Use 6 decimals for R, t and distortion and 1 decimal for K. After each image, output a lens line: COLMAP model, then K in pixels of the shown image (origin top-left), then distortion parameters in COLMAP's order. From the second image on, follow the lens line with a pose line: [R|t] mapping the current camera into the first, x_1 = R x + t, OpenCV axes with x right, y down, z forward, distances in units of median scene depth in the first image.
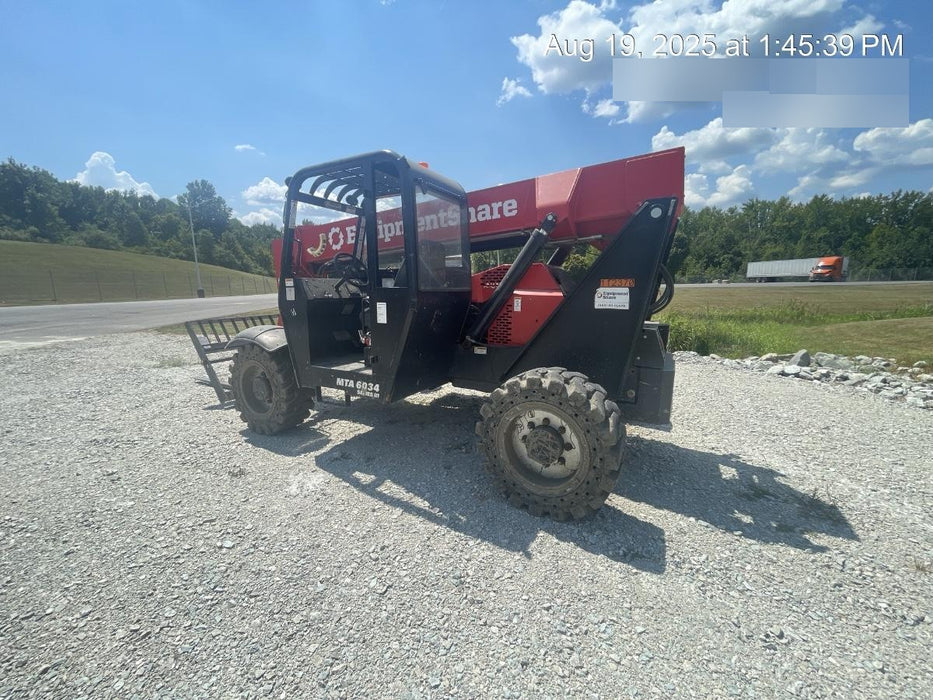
lens RADIAL K [[378.4, 0, 466.1], [0, 378.4, 345.3], [0, 0, 1]] dist [-0.010855, 0.000050]
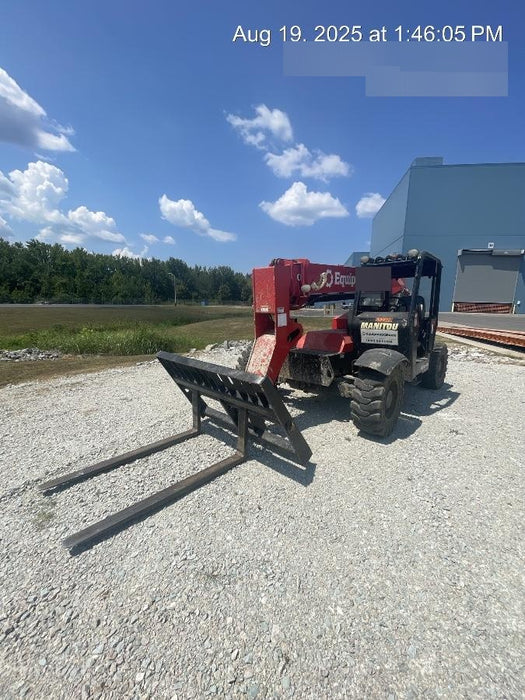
lens RADIAL K [[283.9, 0, 263.7], [0, 283.9, 346.5], [0, 0, 1]] dist [-0.010855, 0.000050]
pose [[0.226023, -0.119492, 0.966765, -1.339207], [0.132219, 0.987027, 0.091084, -0.174991], [-0.965107, 0.107238, 0.238890, 1.016005]]
